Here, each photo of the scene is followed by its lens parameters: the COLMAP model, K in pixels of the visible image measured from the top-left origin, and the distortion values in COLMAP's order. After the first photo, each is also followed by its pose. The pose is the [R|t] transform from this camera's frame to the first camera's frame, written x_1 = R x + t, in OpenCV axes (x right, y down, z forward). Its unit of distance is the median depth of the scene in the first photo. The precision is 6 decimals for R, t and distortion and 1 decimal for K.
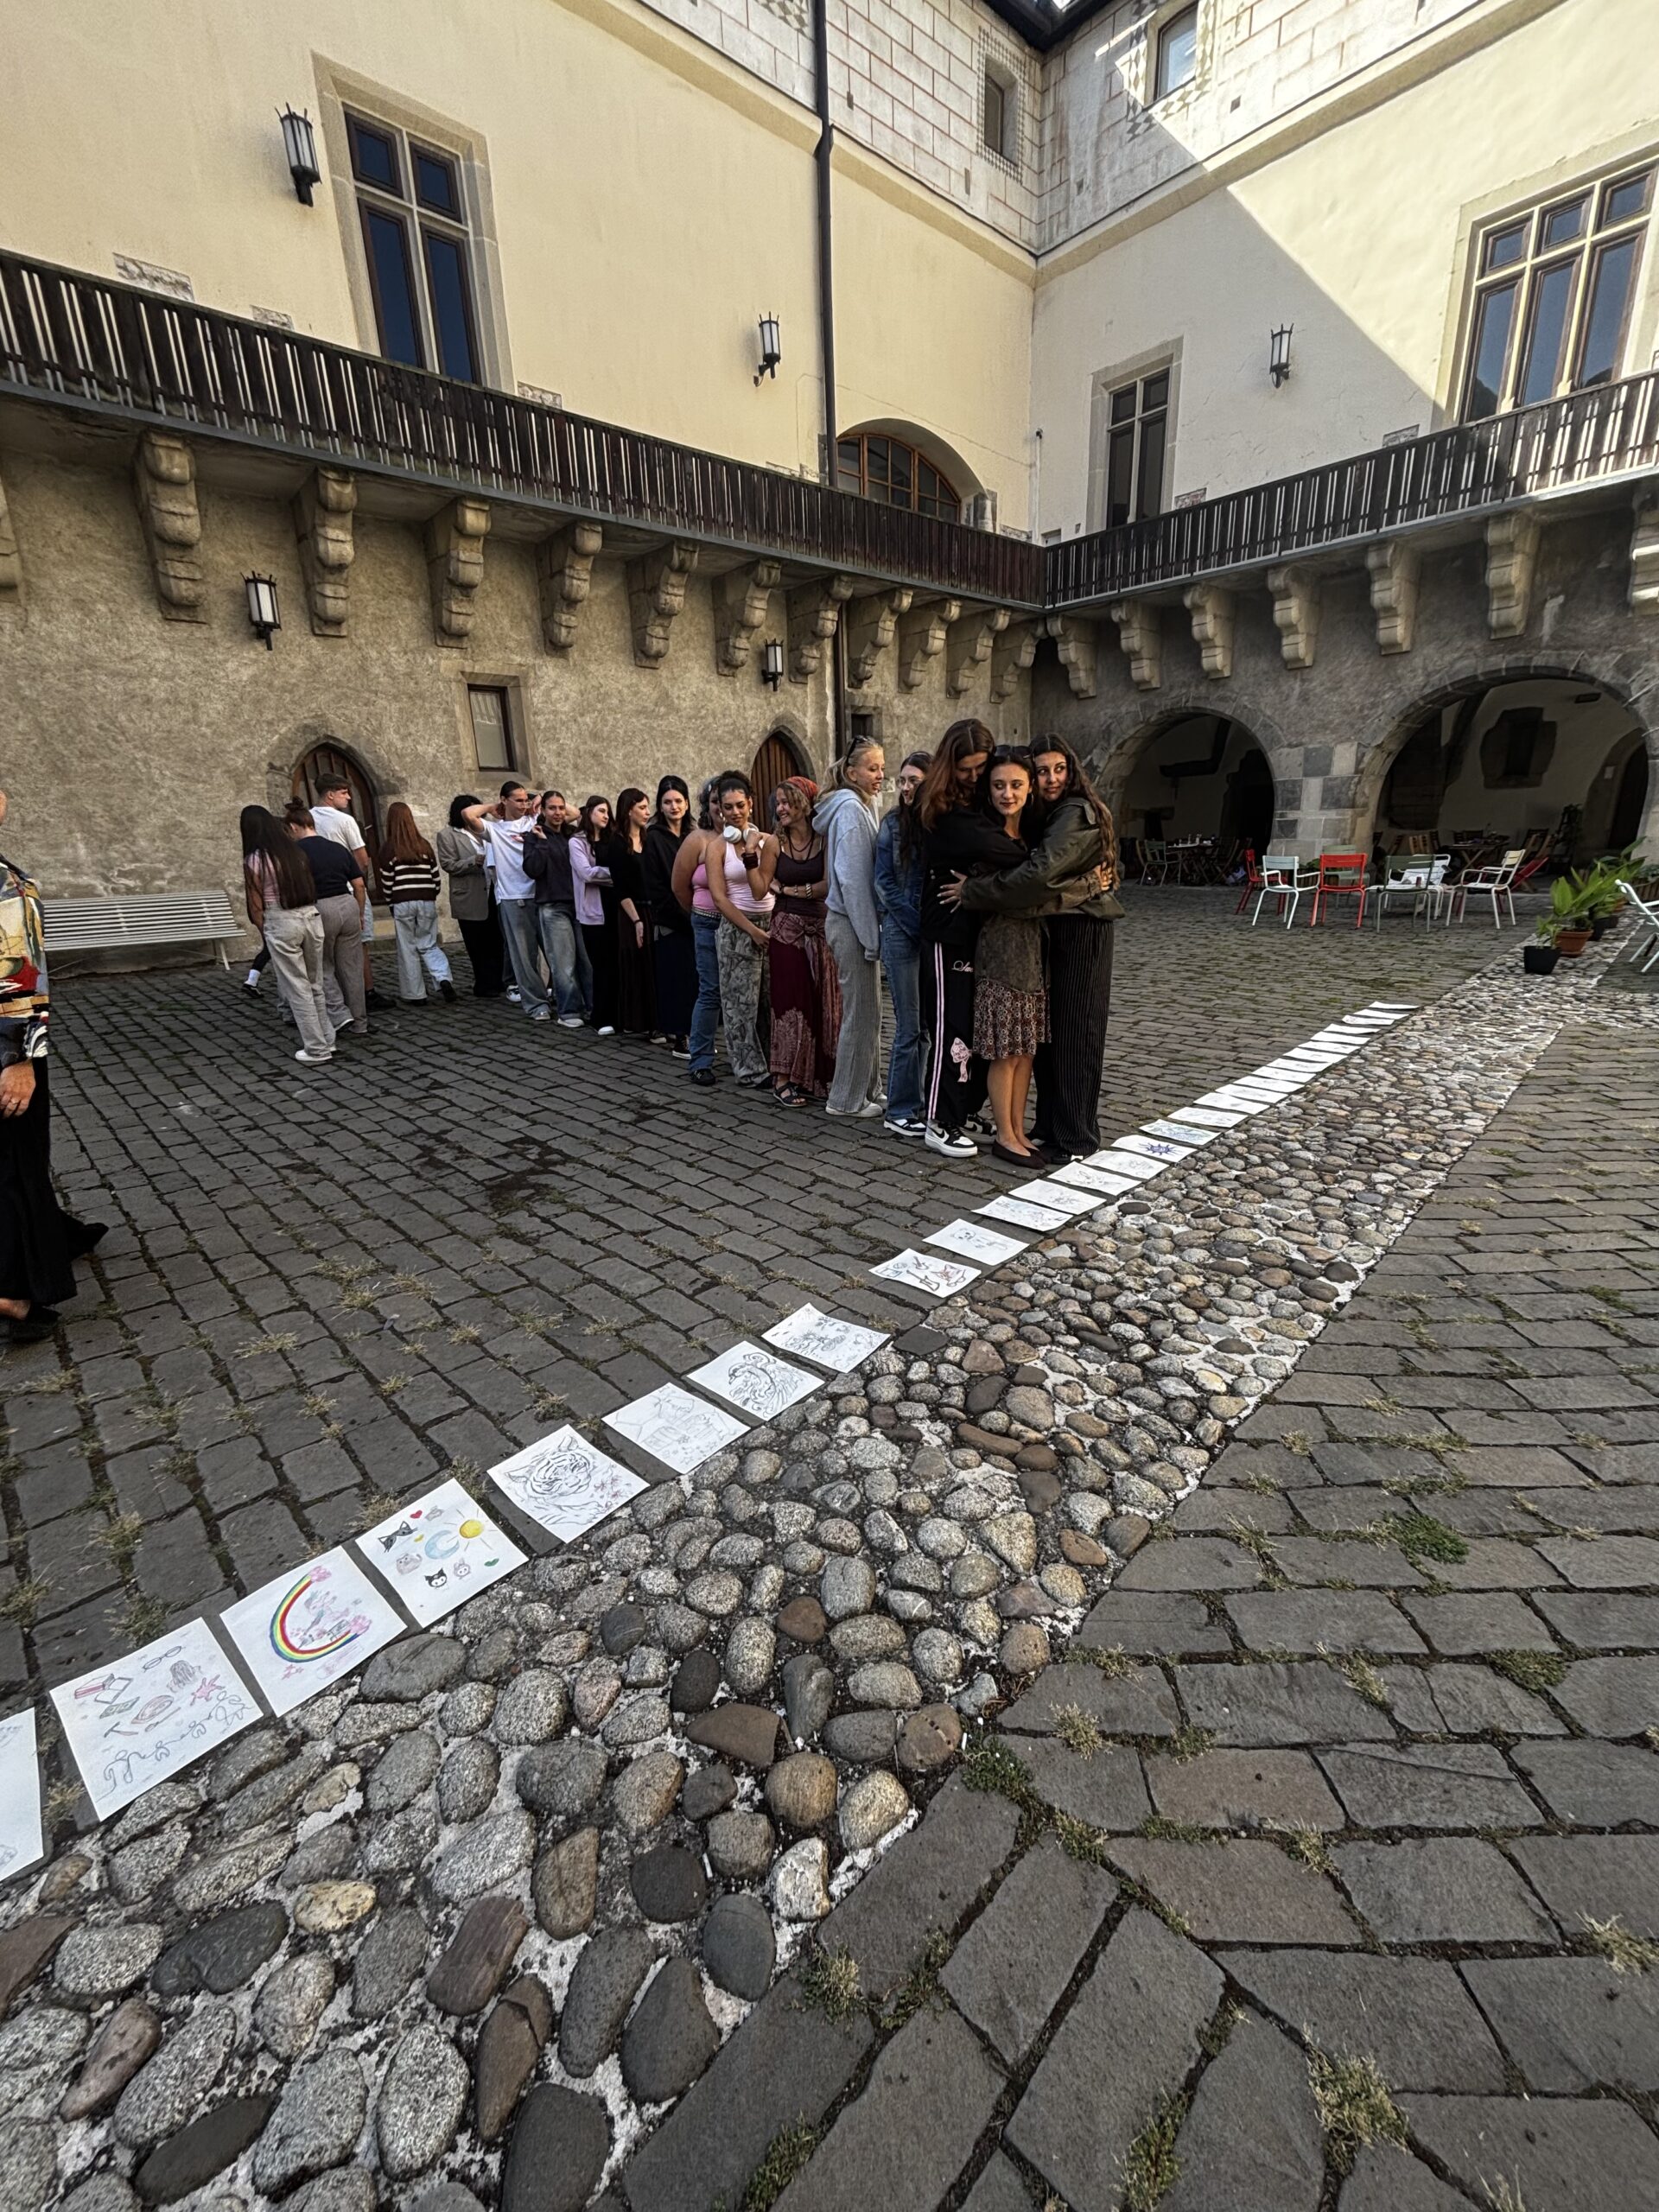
lens RADIAL K [[896.7, 0, 825.4], [0, 896.7, 1091.1], [0, 0, 1]] dist [0.007139, -0.000435]
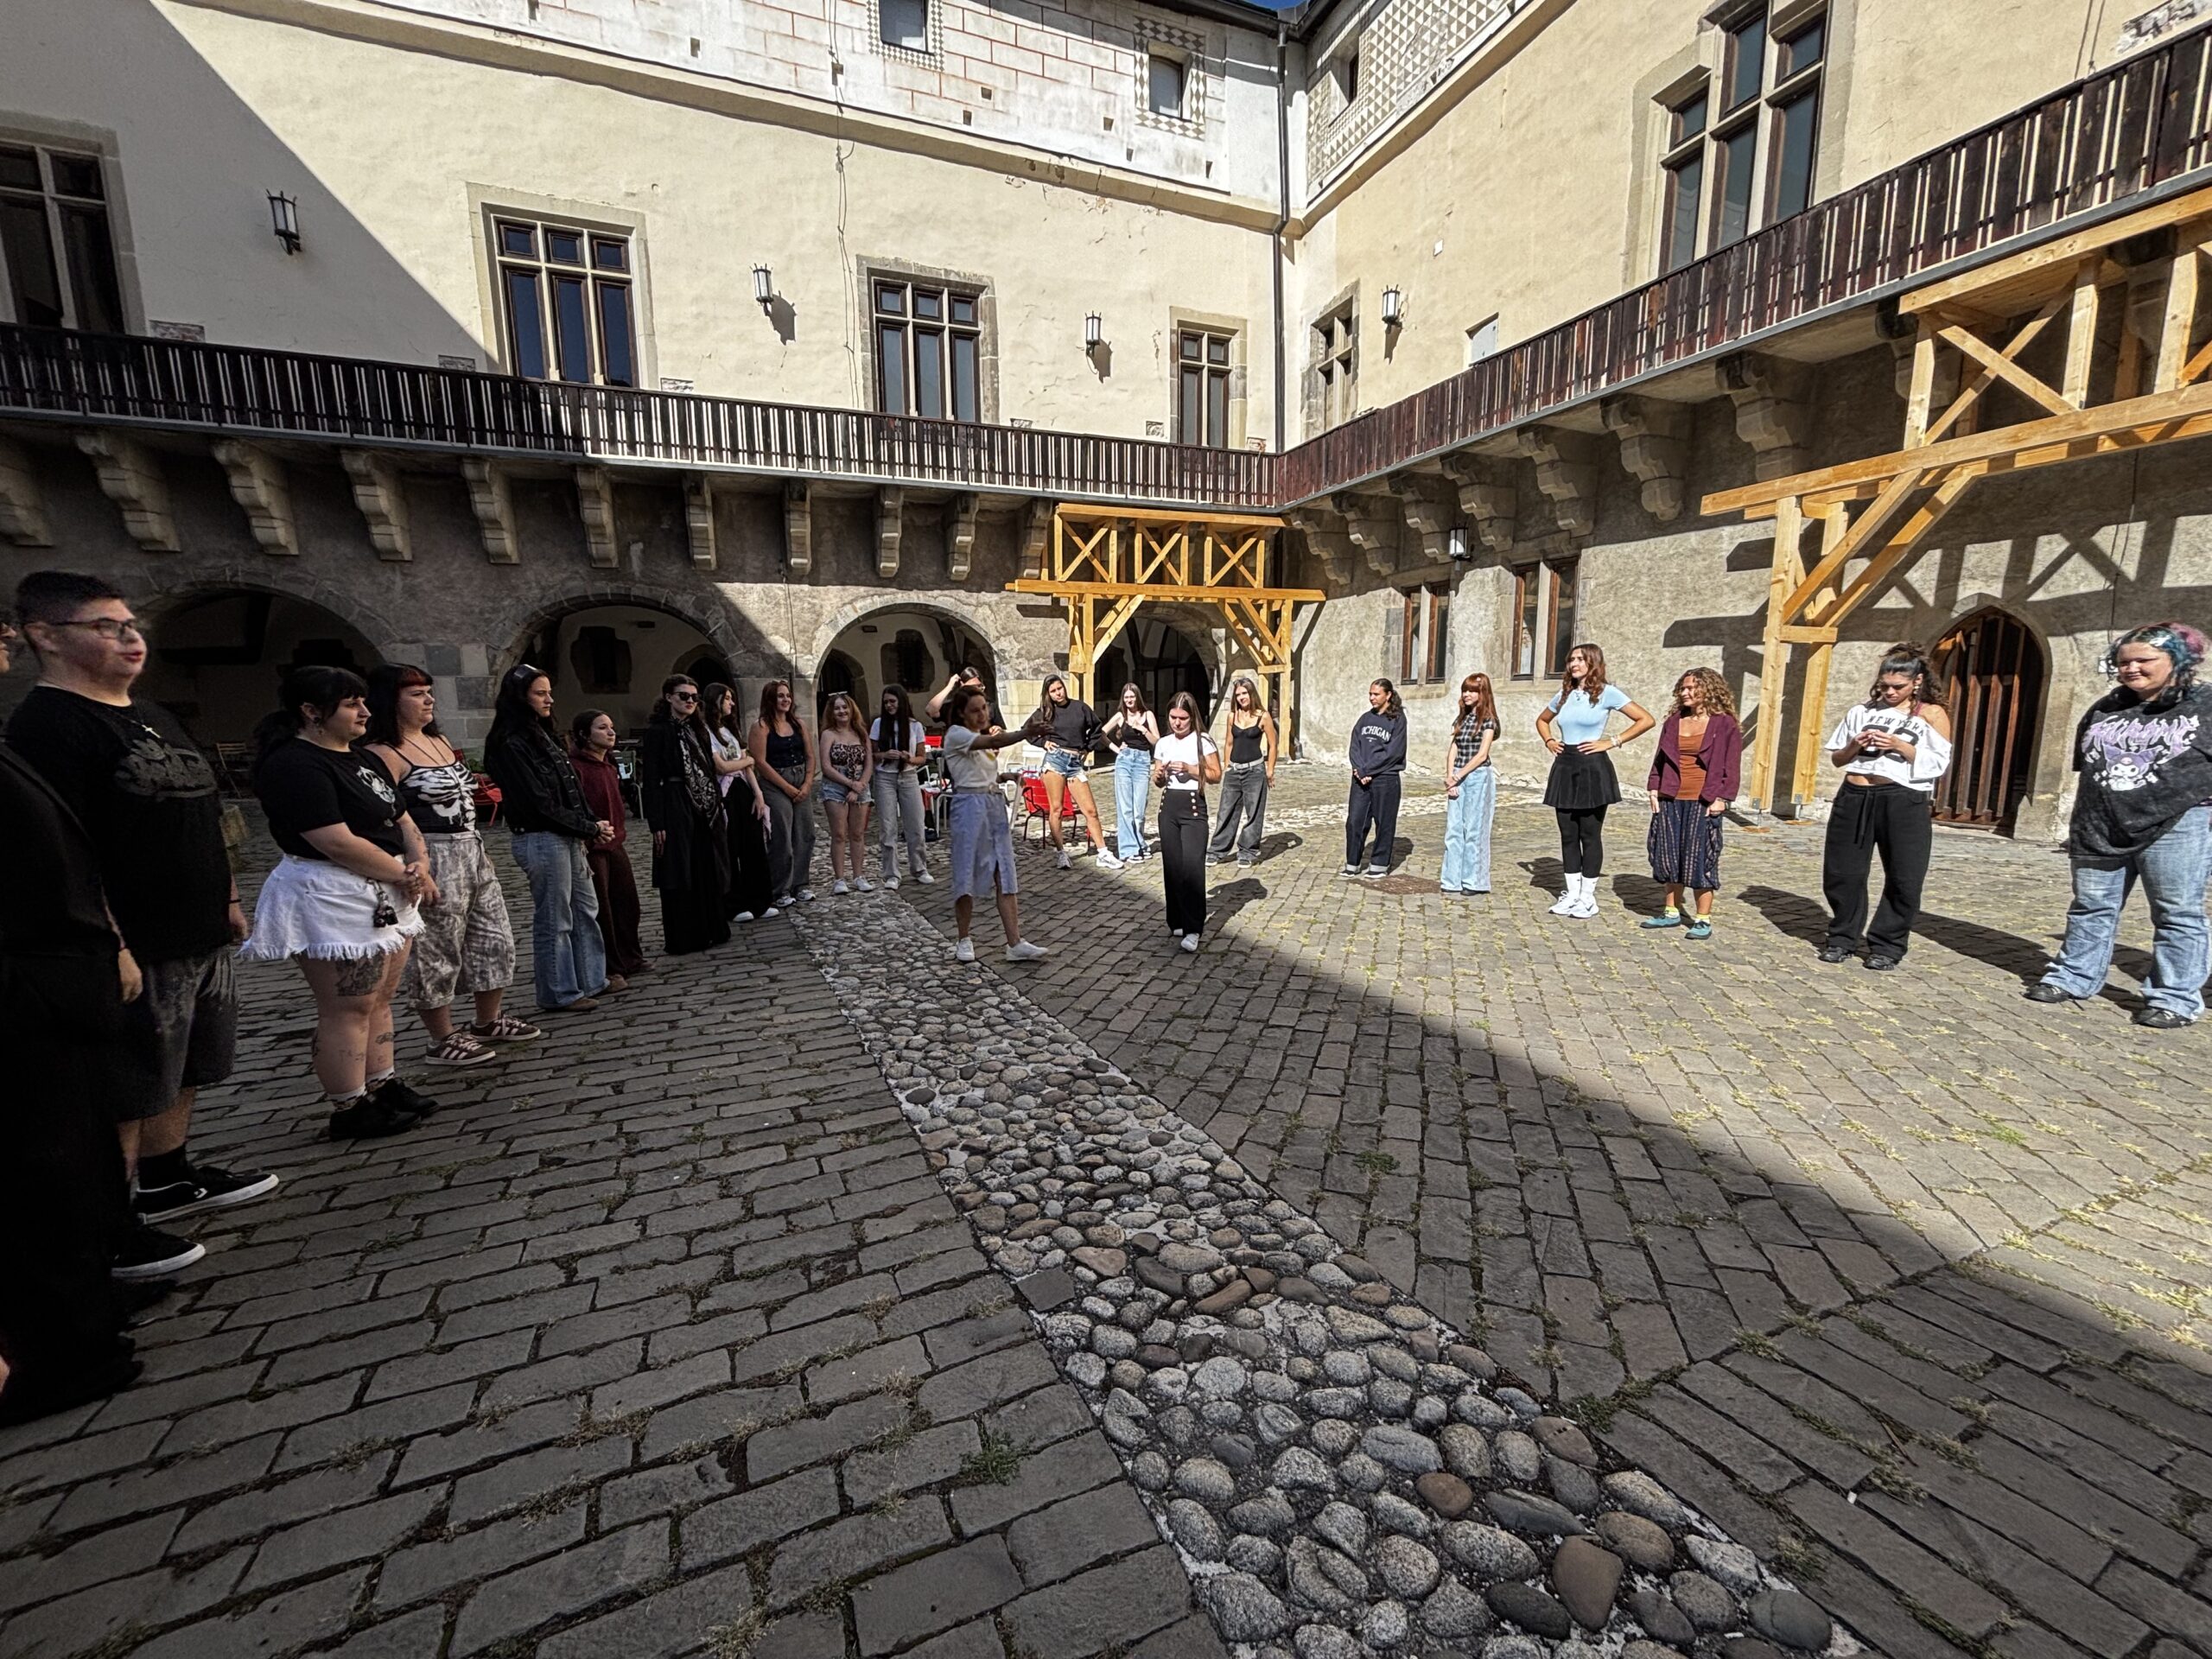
lens RADIAL K [[896.7, 0, 1101.4], [0, 896.7, 821.7], [0, 0, 1]] dist [0.007139, -0.000435]
pose [[0.347965, -0.101911, 0.931952, -0.475946], [0.267092, 0.963654, 0.005653, -0.113775], [-0.898656, 0.246950, 0.362537, 0.372135]]
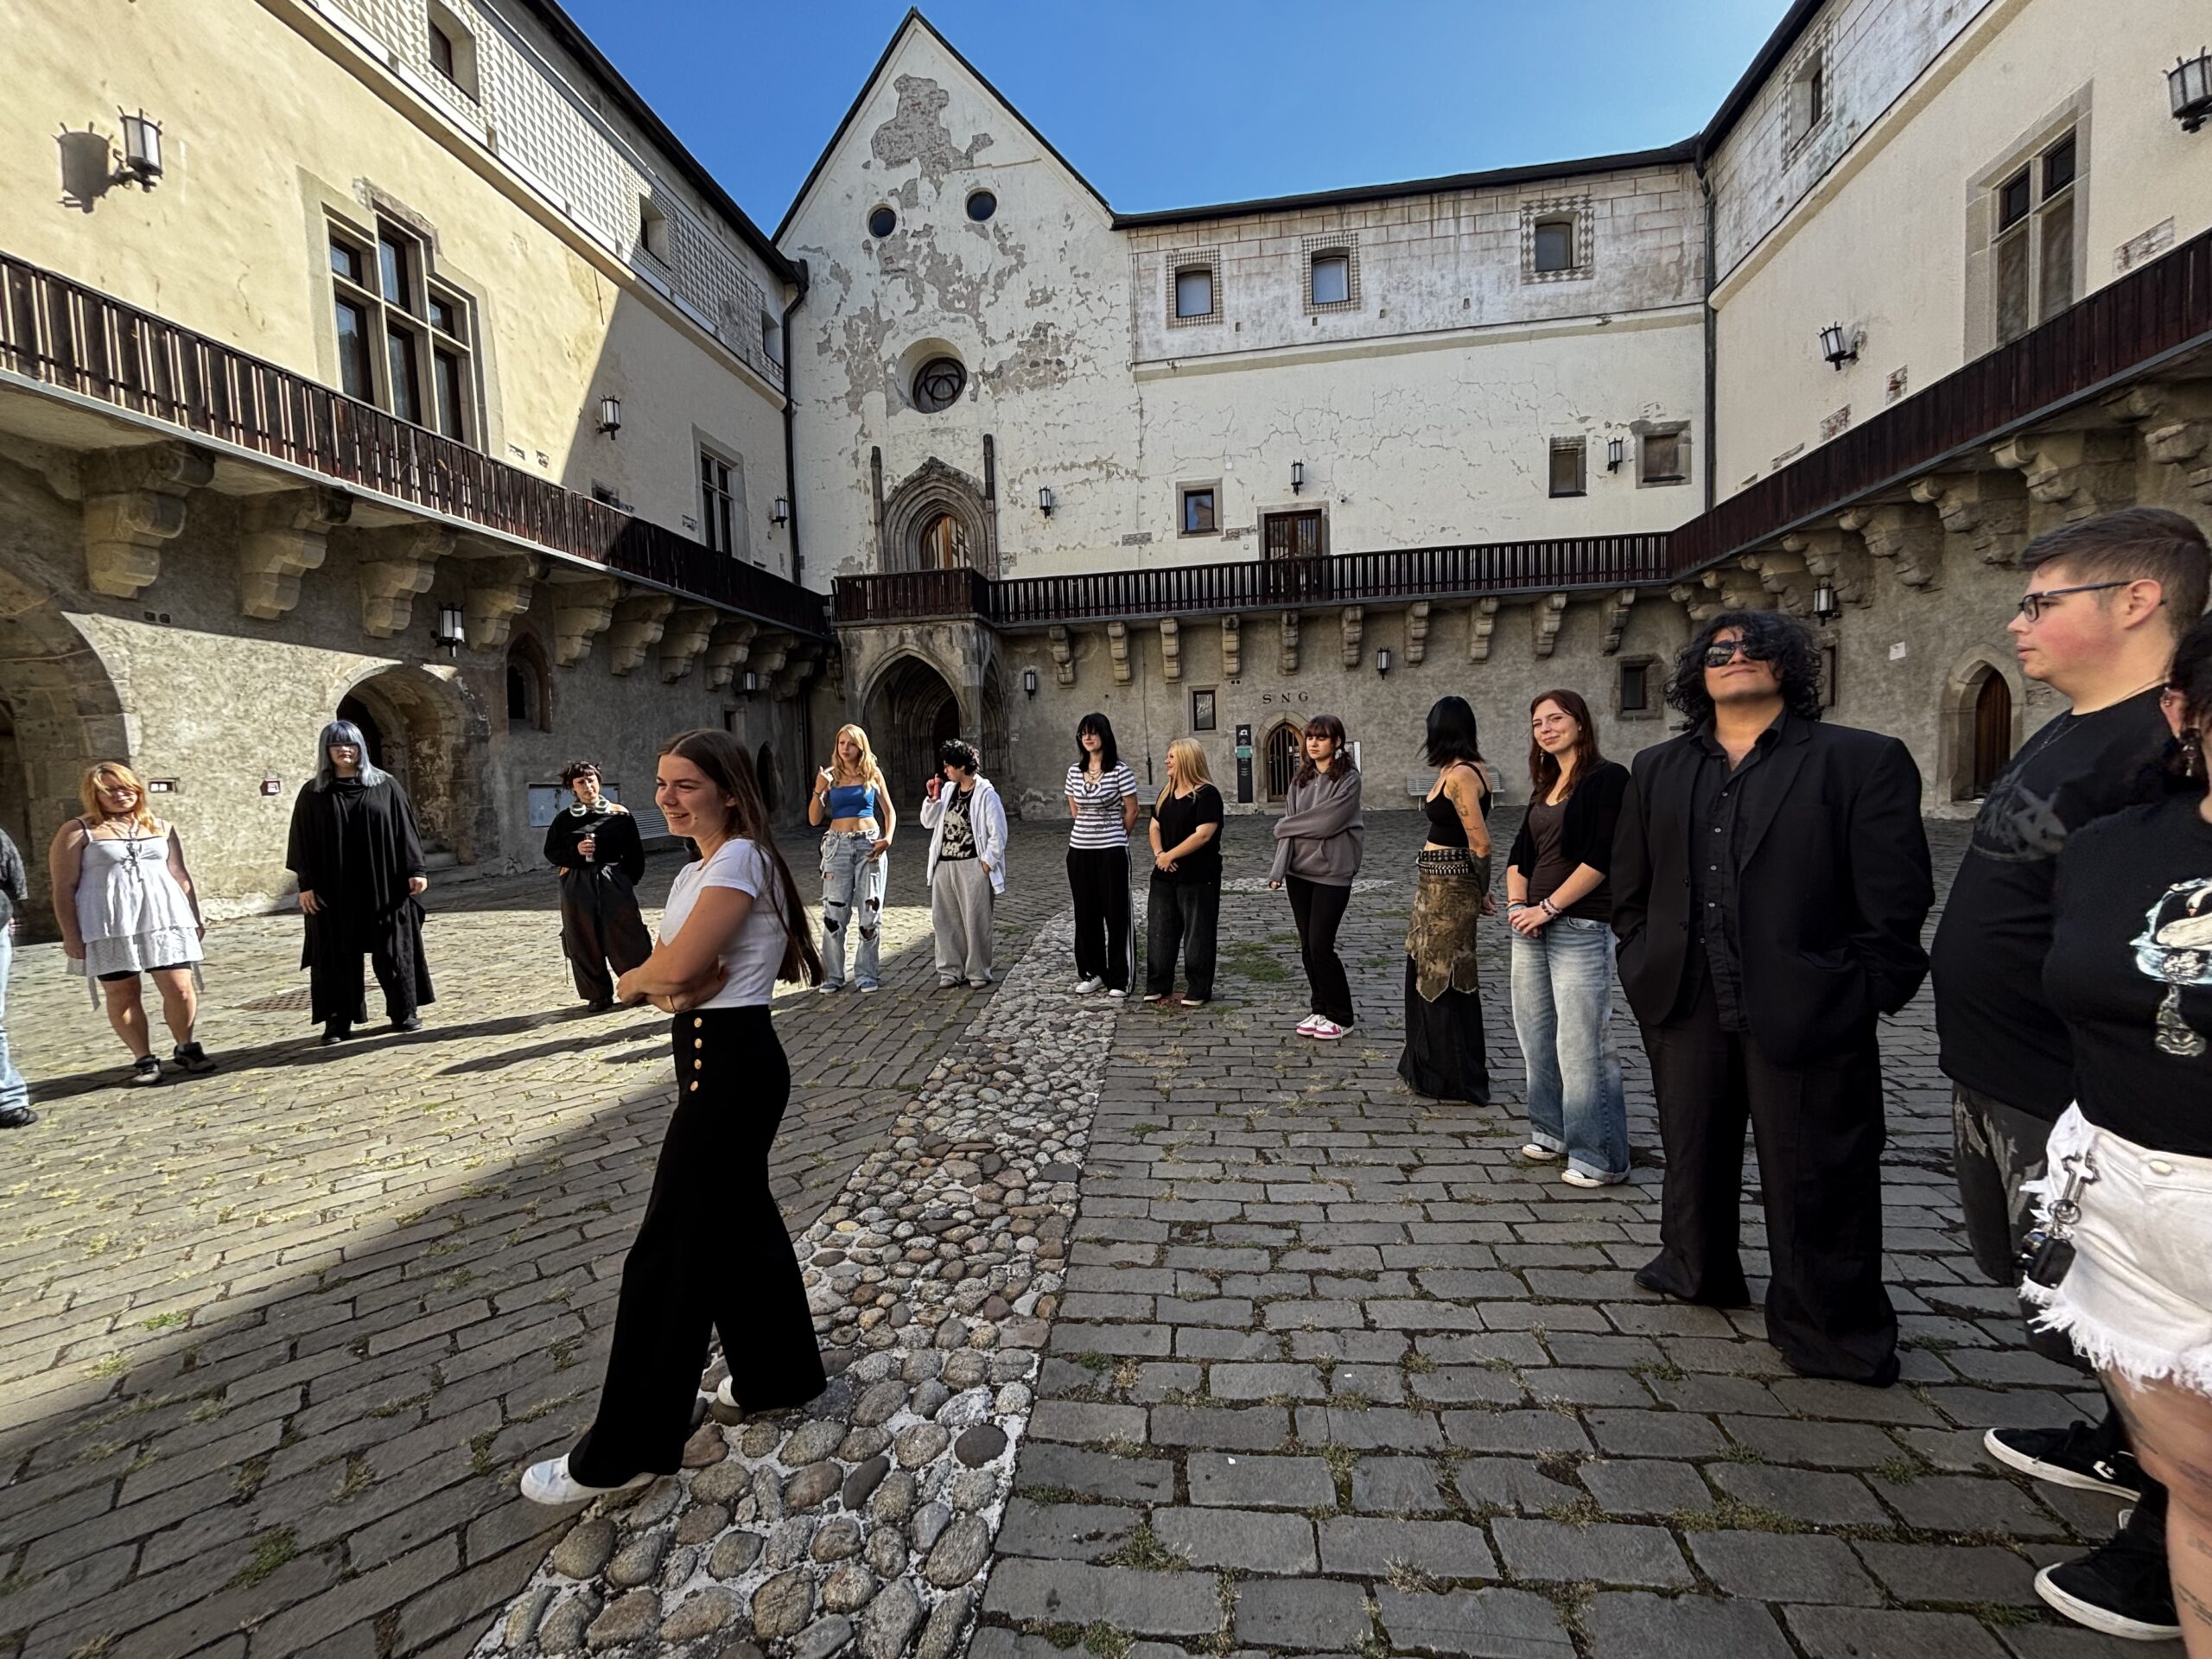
lens RADIAL K [[896.7, 0, 1105.1], [0, 896.7, 839.7], [0, 0, 1]] dist [0.007139, -0.000435]
pose [[-0.772432, 0.102680, -0.626742, 0.592740], [-0.119339, 0.945799, 0.302032, -0.414390], [0.623784, 0.308094, -0.718312, 1.316669]]
